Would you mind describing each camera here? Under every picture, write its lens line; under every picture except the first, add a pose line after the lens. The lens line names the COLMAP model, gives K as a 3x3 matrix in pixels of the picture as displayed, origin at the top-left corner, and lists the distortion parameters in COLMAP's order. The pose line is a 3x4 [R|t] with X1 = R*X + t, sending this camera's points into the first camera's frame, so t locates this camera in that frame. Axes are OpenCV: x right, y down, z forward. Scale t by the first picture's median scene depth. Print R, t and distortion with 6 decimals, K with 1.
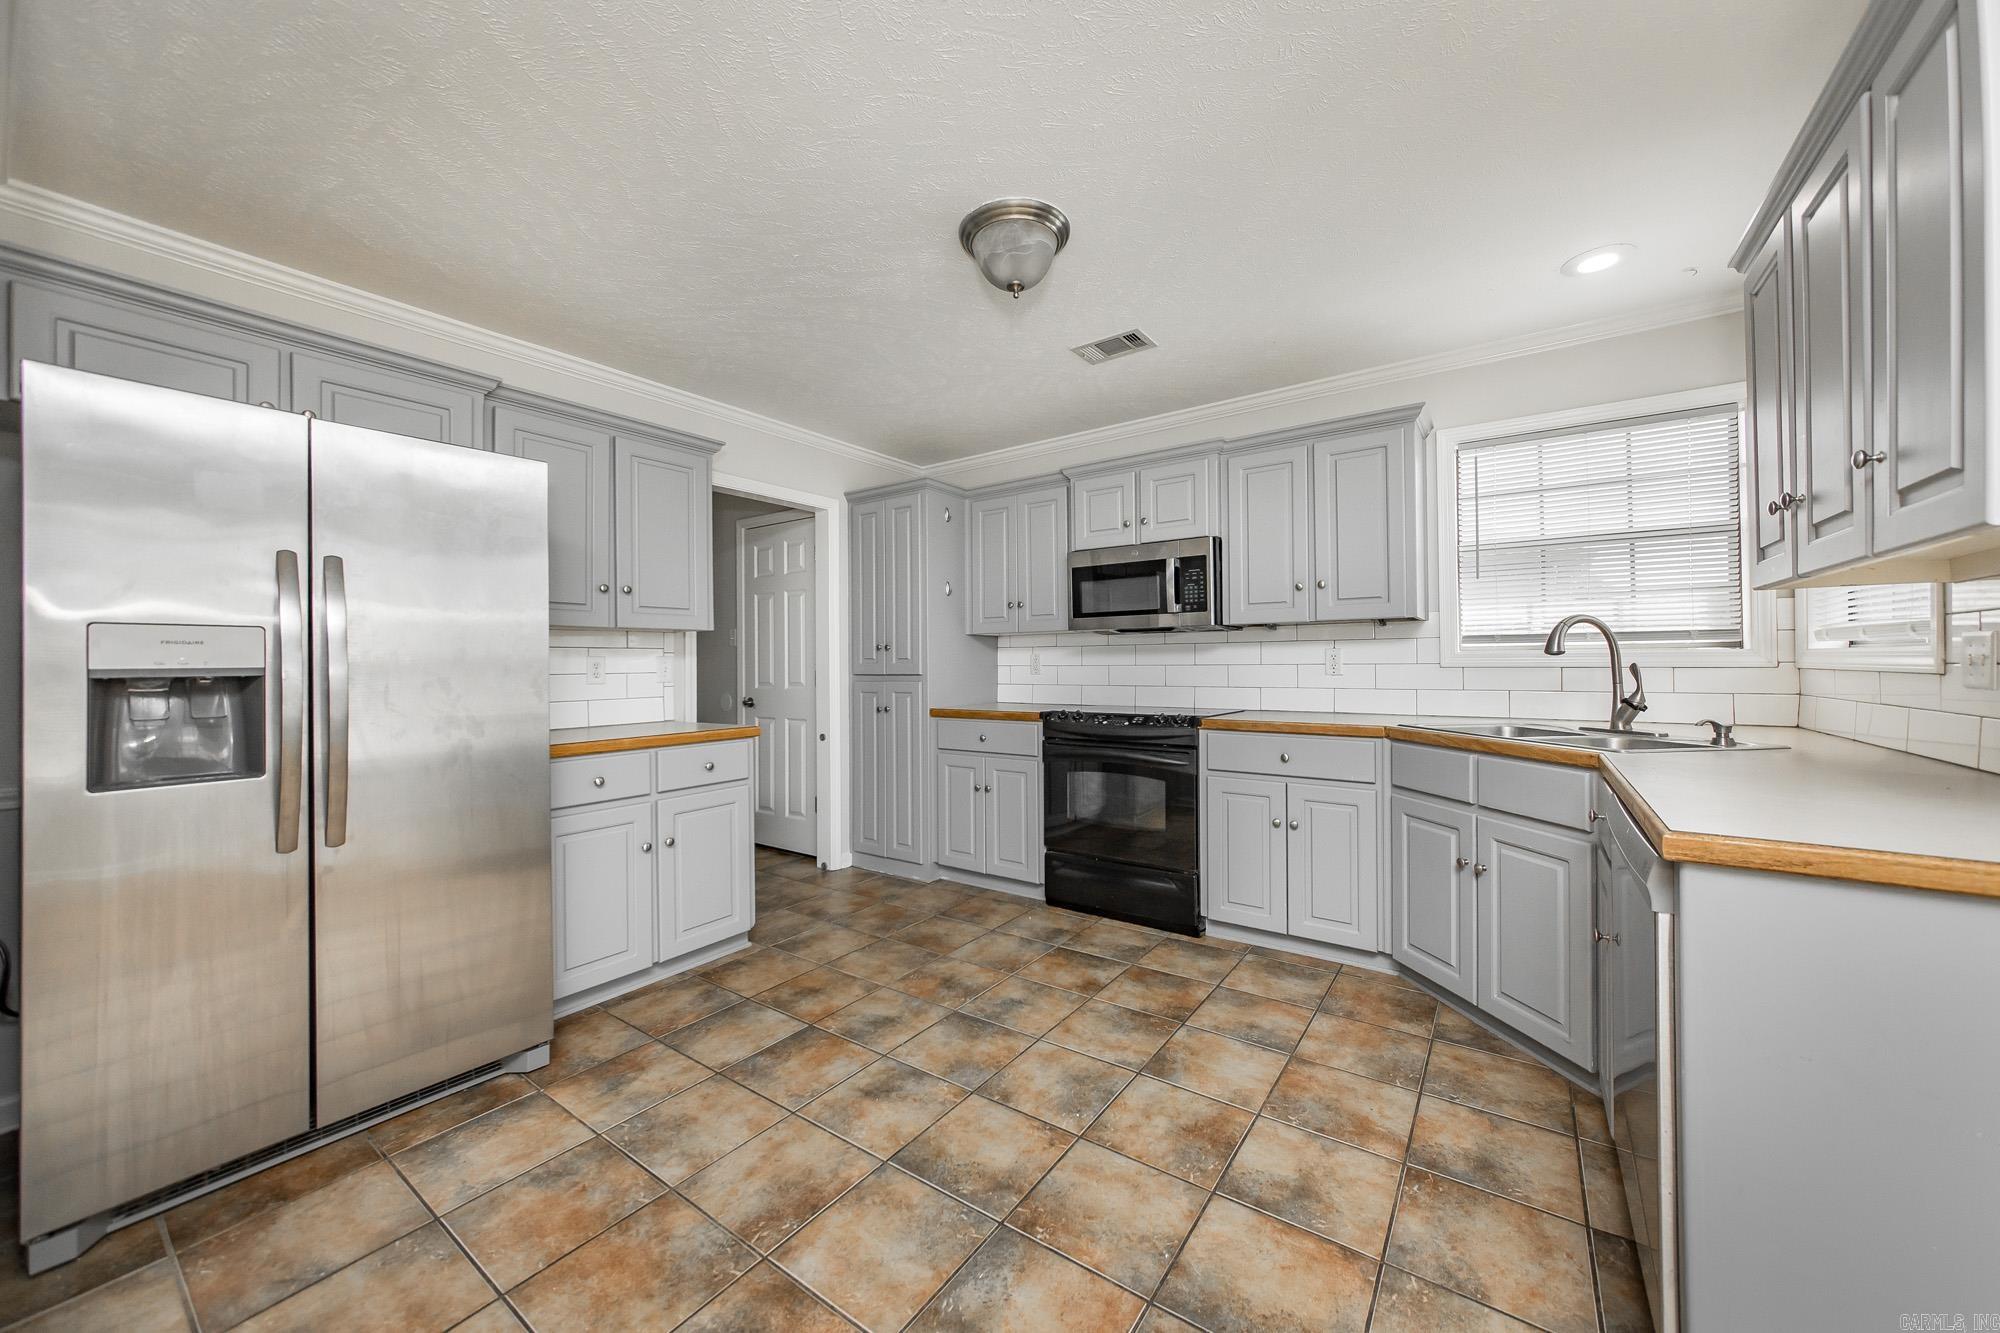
lens RADIAL K [[726.2, 0, 996.7], [0, 726.2, 656.9], [0, 0, 1]] dist [-0.008988, 0.004307]
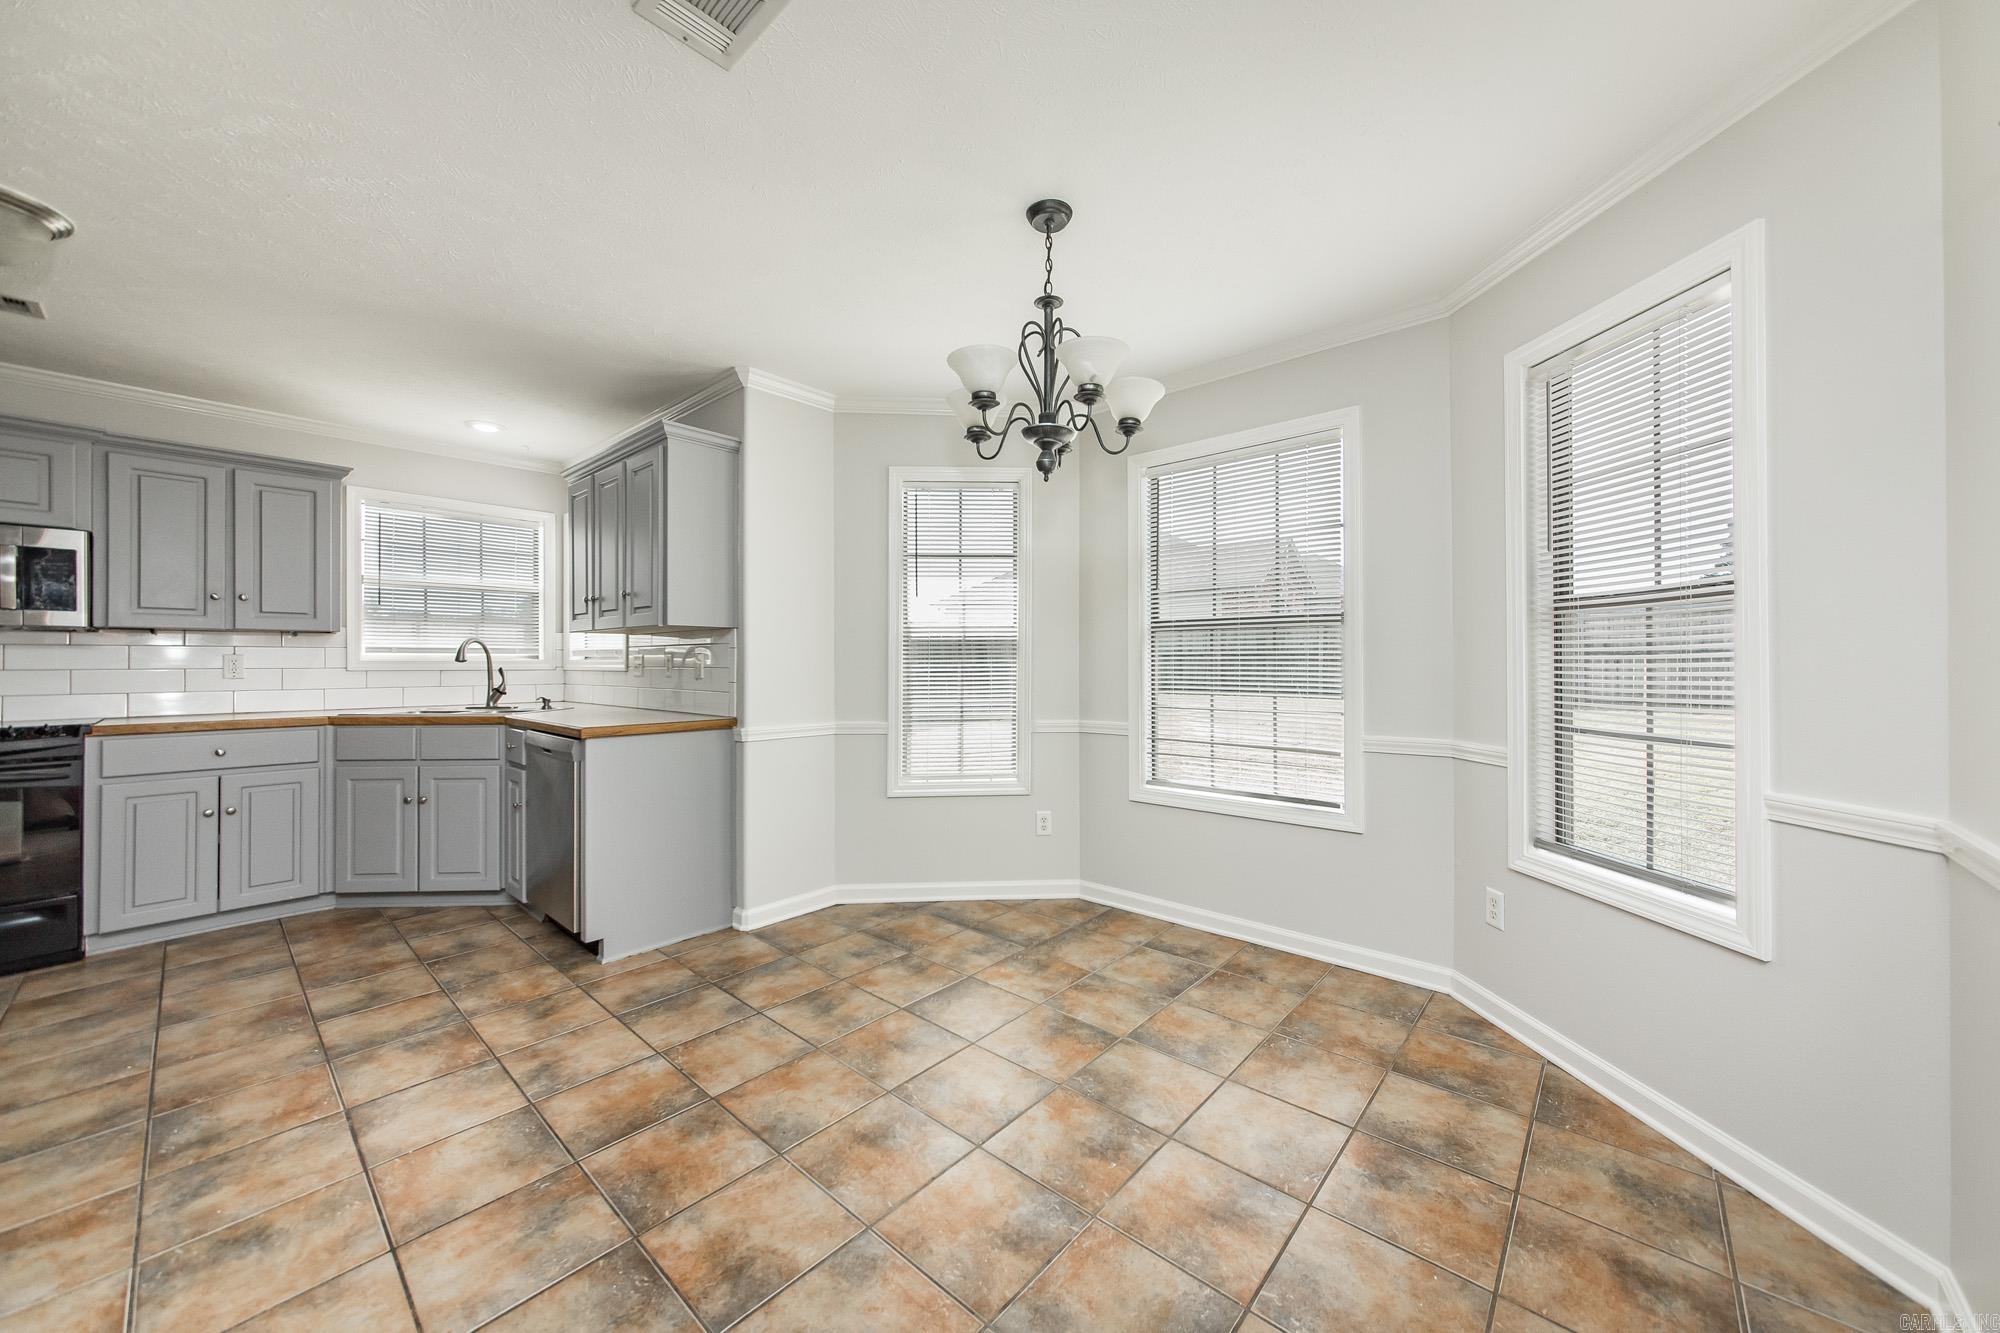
lens RADIAL K [[726.2, 0, 1006.9], [0, 726.2, 660.2], [0, 0, 1]] dist [-0.008988, 0.004307]
pose [[0.103042, 0.012917, 0.994593, -0.630312], [-0.003168, 0.999915, -0.012658, 0.008635], [-0.994672, -0.001847, 0.103074, -0.337563]]
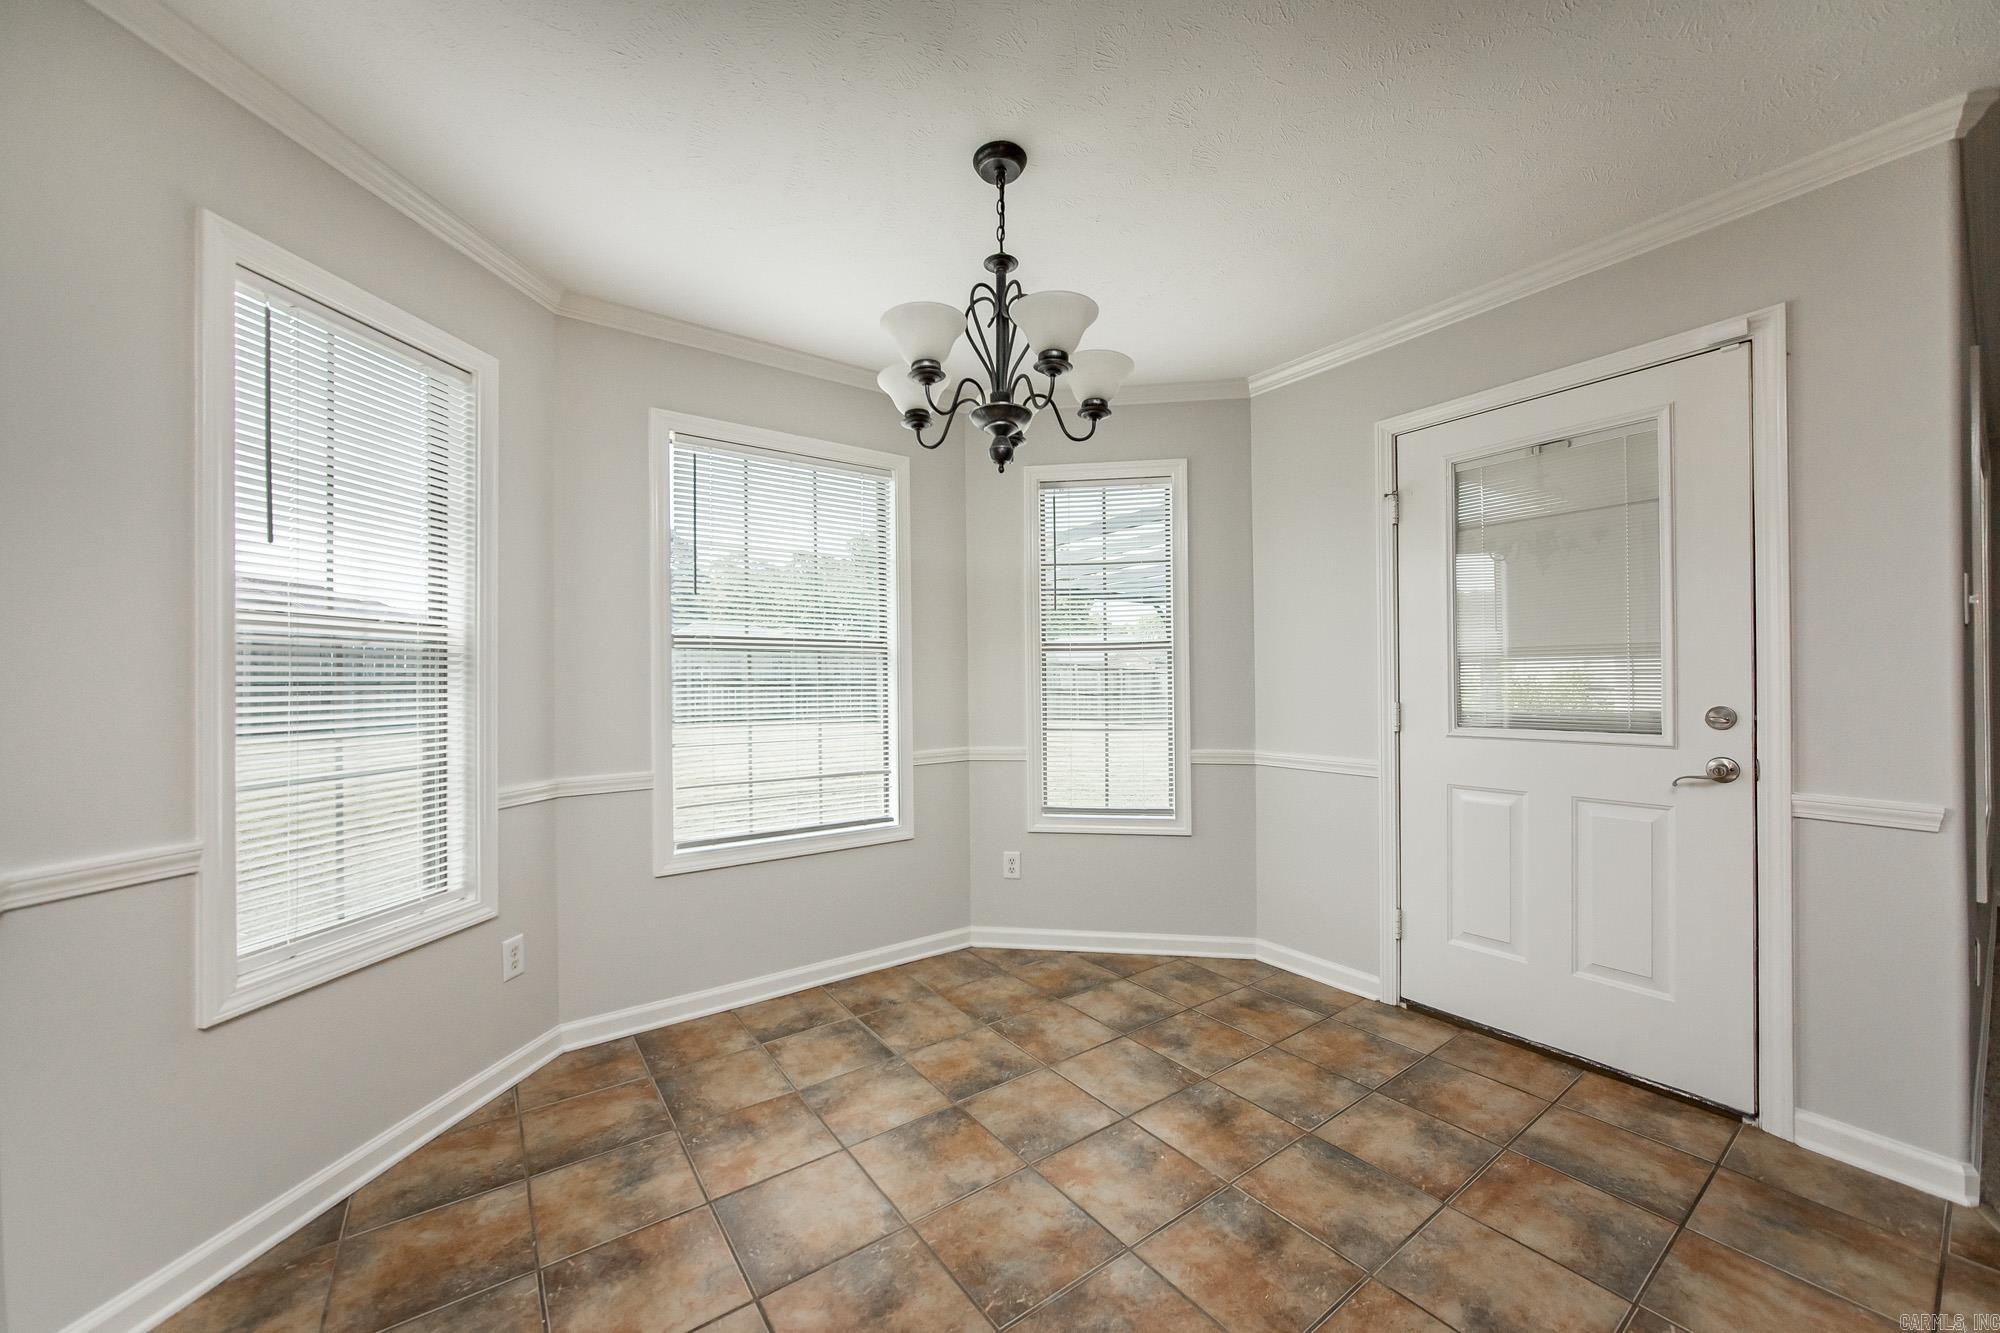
lens RADIAL K [[726.2, 0, 1006.8], [0, 726.2, 681.3], [0, 0, 1]] dist [-0.008988, 0.004307]
pose [[-0.950182, 0.014909, 0.311340, -0.048760], [0.011010, 0.999837, -0.014276, 0.003955], [-0.311502, -0.010137, -0.950191, 0.346702]]
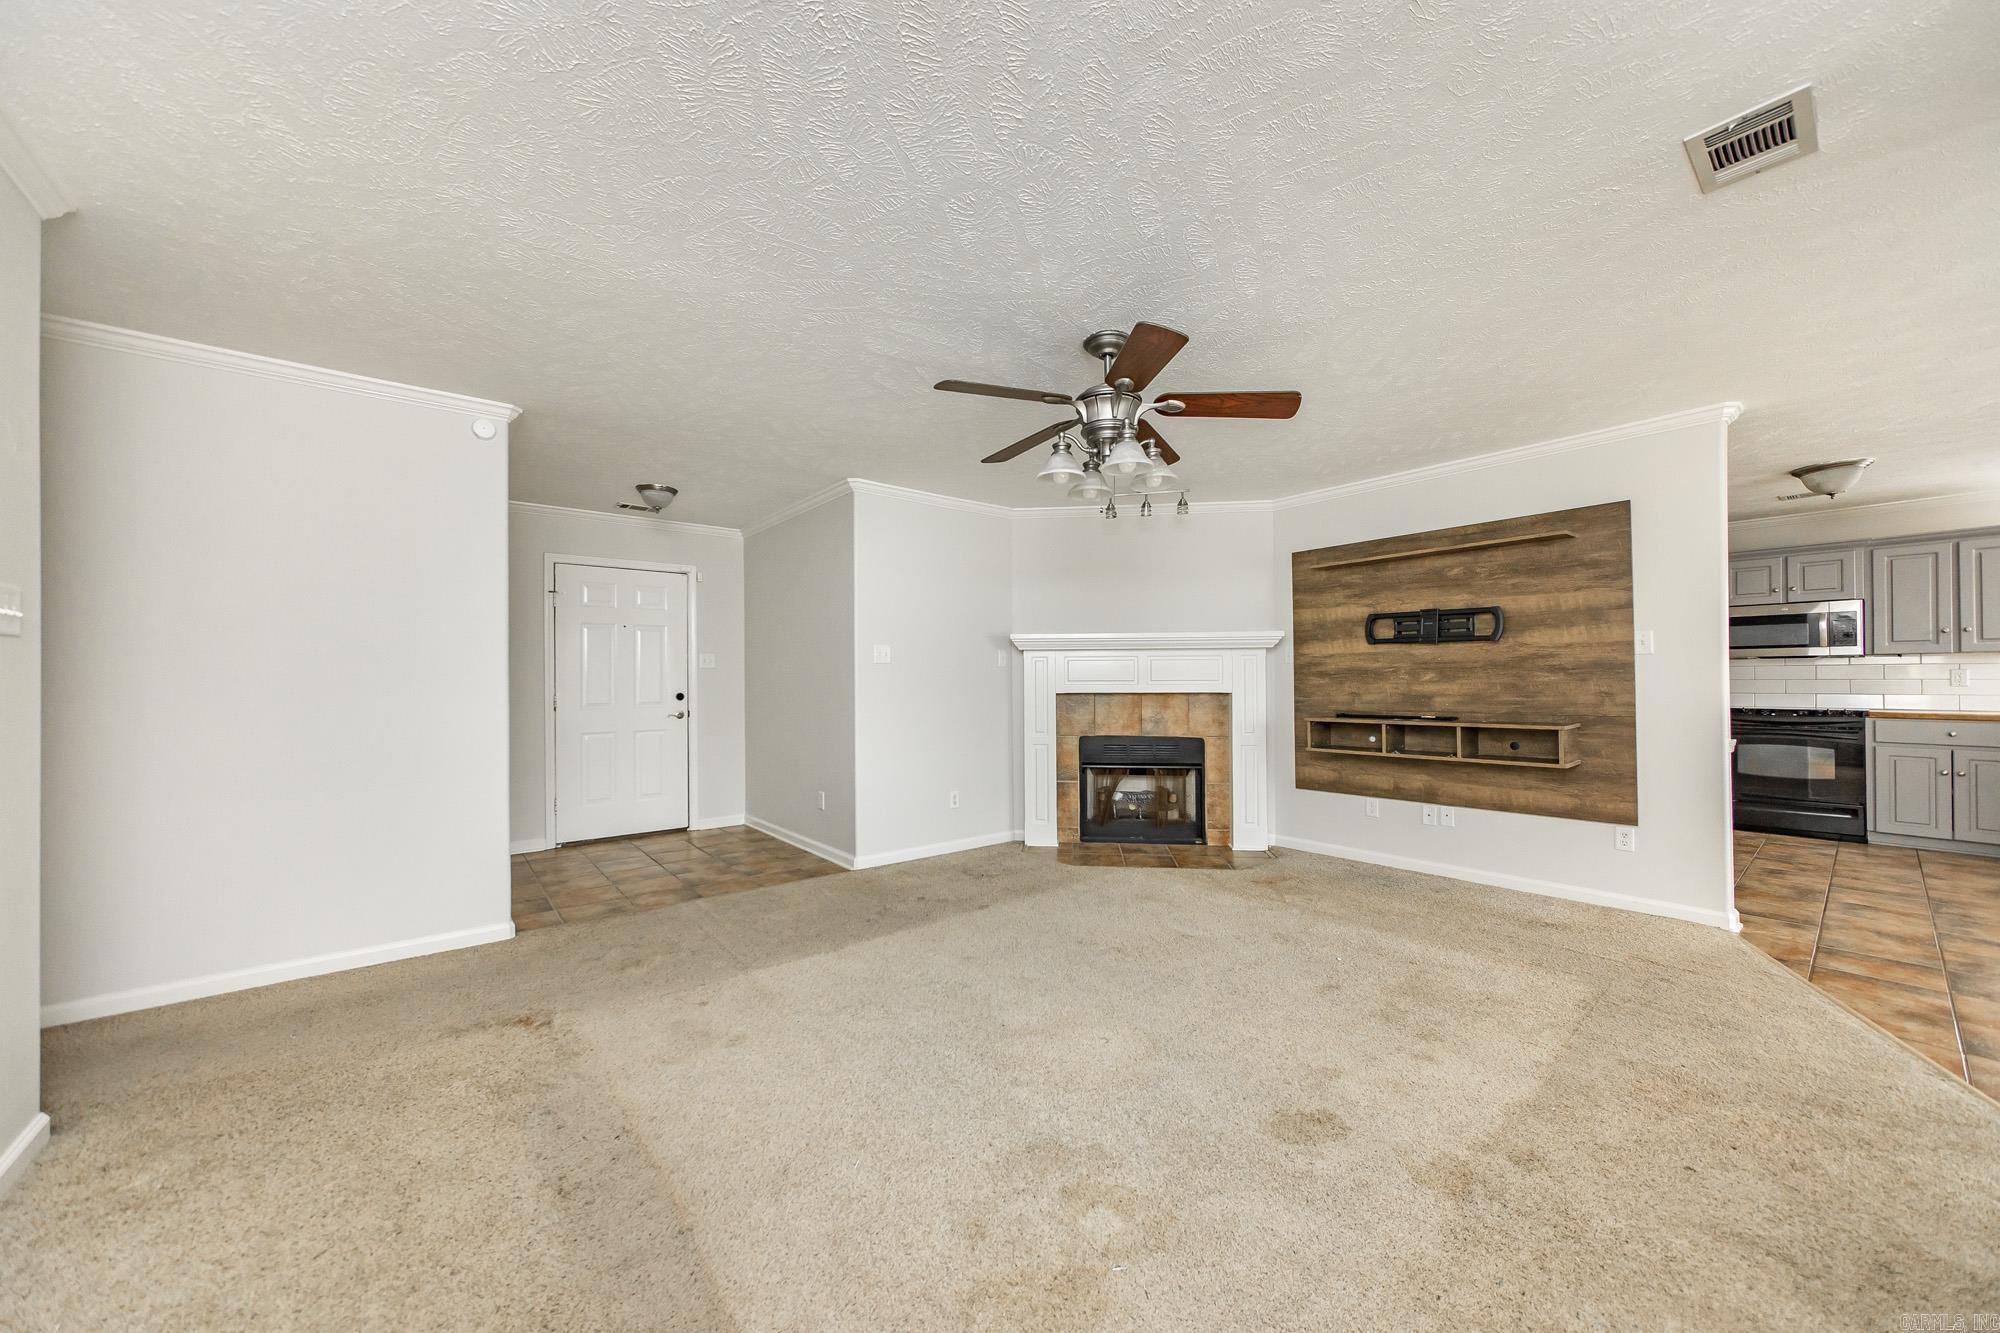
lens RADIAL K [[726.2, 0, 998.4], [0, 726.2, 670.6], [0, 0, 1]] dist [-0.008988, 0.004307]
pose [[0.966060, 0.002578, -0.258304, -1.429972], [-0.003320, 0.999992, -0.002436, 0.002991], [0.258296, 0.003211, 0.966061, -1.311124]]
